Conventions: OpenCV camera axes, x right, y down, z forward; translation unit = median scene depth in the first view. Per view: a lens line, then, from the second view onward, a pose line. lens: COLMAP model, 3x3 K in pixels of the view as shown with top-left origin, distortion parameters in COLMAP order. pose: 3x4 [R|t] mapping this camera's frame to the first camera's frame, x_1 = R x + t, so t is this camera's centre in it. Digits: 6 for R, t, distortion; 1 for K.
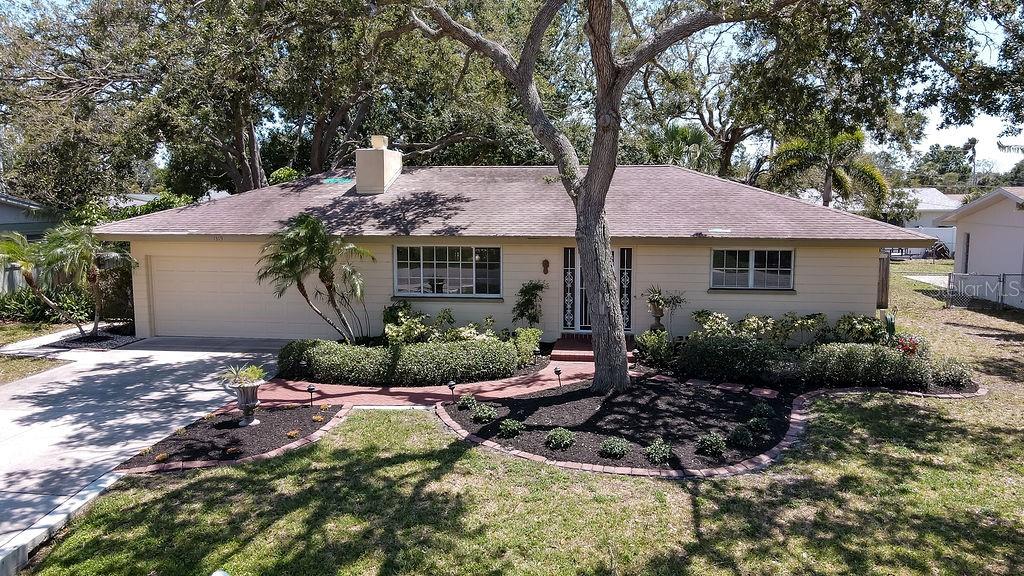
lens RADIAL K [[750.6, 0, 506.2], [0, 750.6, 278.3], [0, 0, 1]] dist [0.009853, 0.009333]
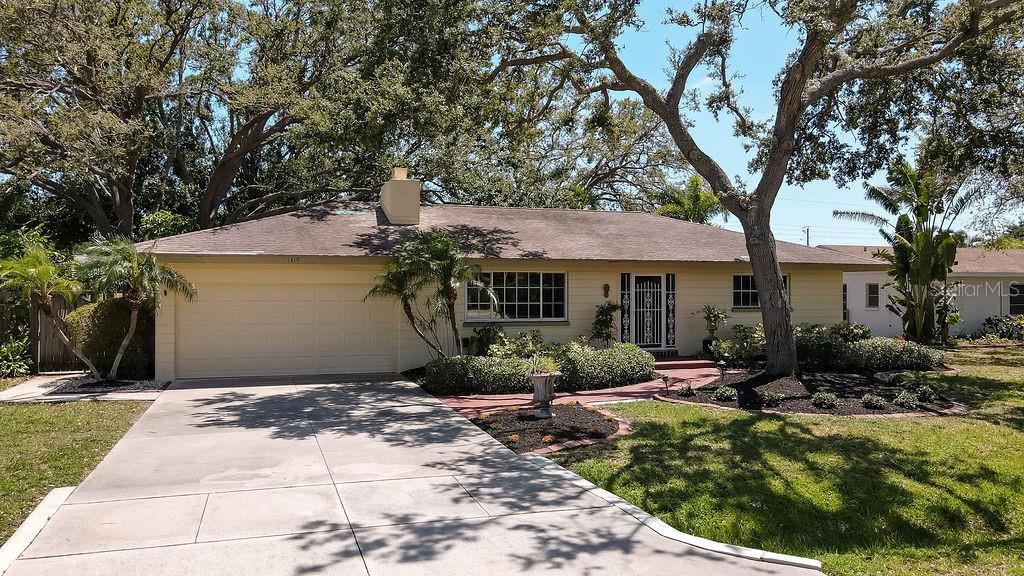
lens RADIAL K [[750.6, 0, 509.7], [0, 750.6, 281.6], [0, 0, 1]] dist [0.009853, 0.009333]
pose [[0.905478, 0.005739, 0.424355, -0.687216], [0.043259, 0.993452, -0.105741, 0.103198], [-0.422183, 0.114103, 0.899301, 0.102519]]
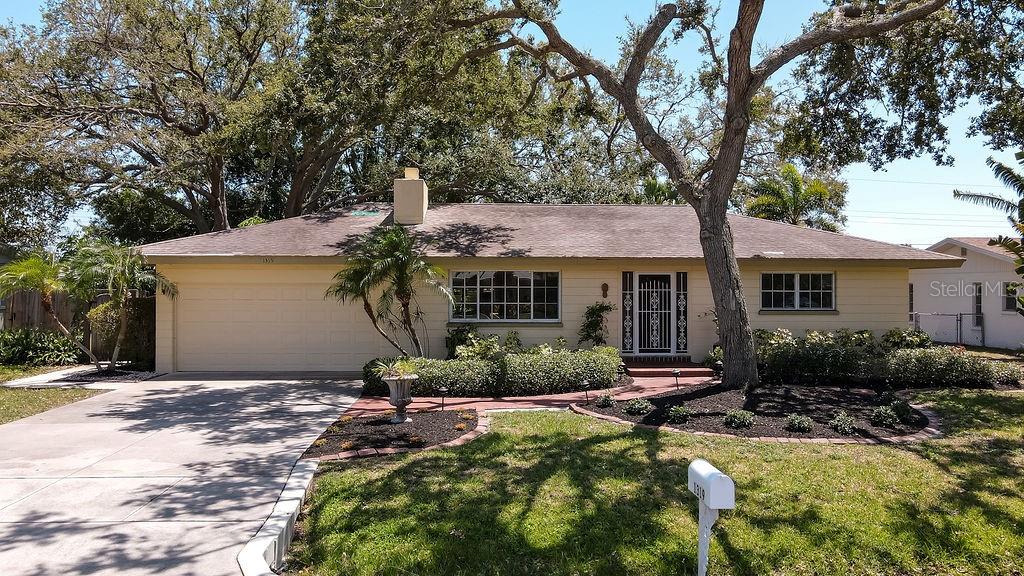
lens RADIAL K [[750.6, 0, 508.5], [0, 750.6, 281.5], [0, 0, 1]] dist [0.009853, 0.009333]
pose [[0.985464, 0.004425, 0.169829, -0.317706], [0.015165, 0.993379, -0.113880, 0.110205], [-0.169209, 0.114800, 0.978871, 0.036643]]
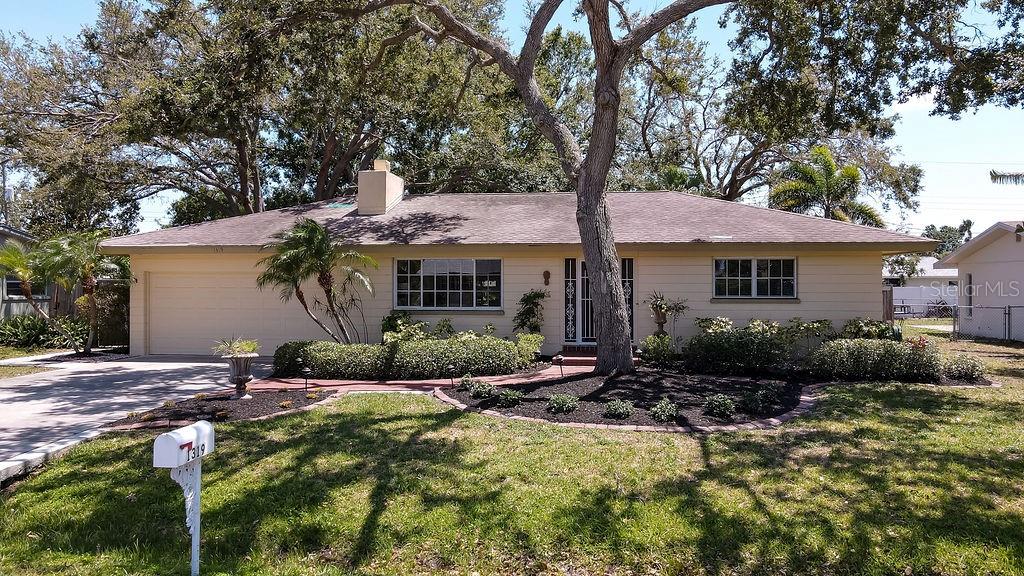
lens RADIAL K [[750.6, 0, 506.7], [0, 750.6, 278.6], [0, 0, 1]] dist [0.009853, 0.009333]
pose [[0.999999, 0.001244, -0.000943, 0.000925], [-0.001346, 0.993050, -0.117685, 0.131270], [0.000790, 0.117686, 0.993051, 0.018107]]
